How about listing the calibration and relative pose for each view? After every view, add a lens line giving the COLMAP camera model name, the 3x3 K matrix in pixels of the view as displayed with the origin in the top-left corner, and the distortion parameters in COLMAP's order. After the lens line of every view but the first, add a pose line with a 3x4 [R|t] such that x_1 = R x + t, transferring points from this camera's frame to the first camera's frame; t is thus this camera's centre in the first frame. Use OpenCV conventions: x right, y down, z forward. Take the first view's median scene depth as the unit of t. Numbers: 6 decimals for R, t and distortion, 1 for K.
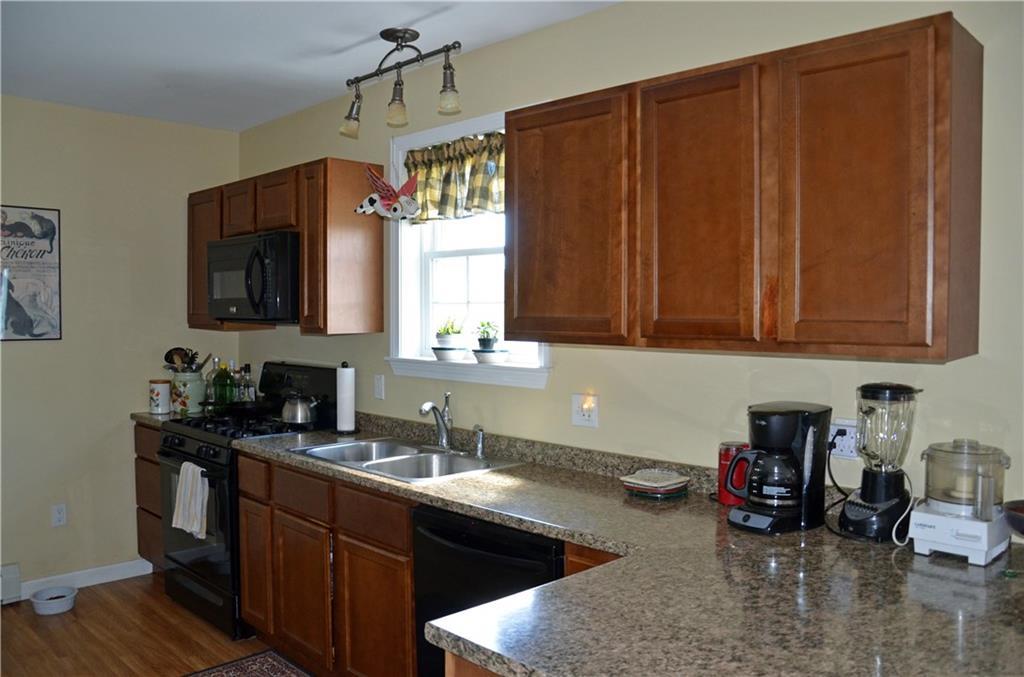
lens RADIAL K [[800.8, 0, 512.0], [0, 800.8, 338.5], [0, 0, 1]] dist [-0.100416, 0.008634]
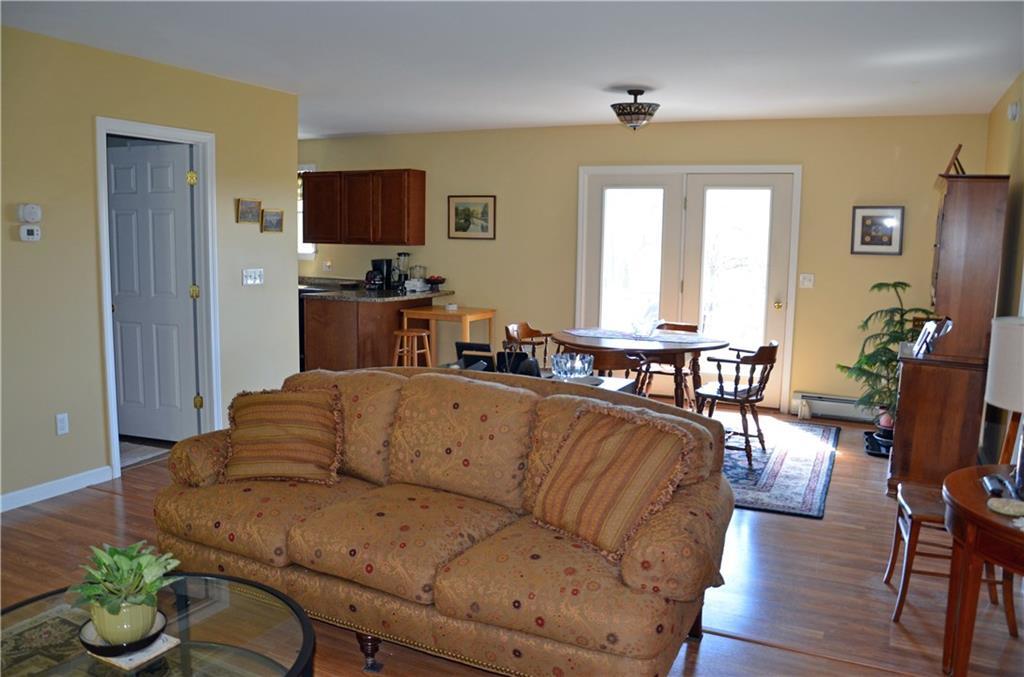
lens RADIAL K [[800.8, 0, 512.0], [0, 800.8, 338.5], [0, 0, 1]] dist [-0.100416, 0.008634]
pose [[0.948528, -0.023664, 0.315807, -0.299148], [-0.008641, 0.994899, 0.100503, 0.077620], [-0.316575, -0.098059, 0.943486, -3.026640]]
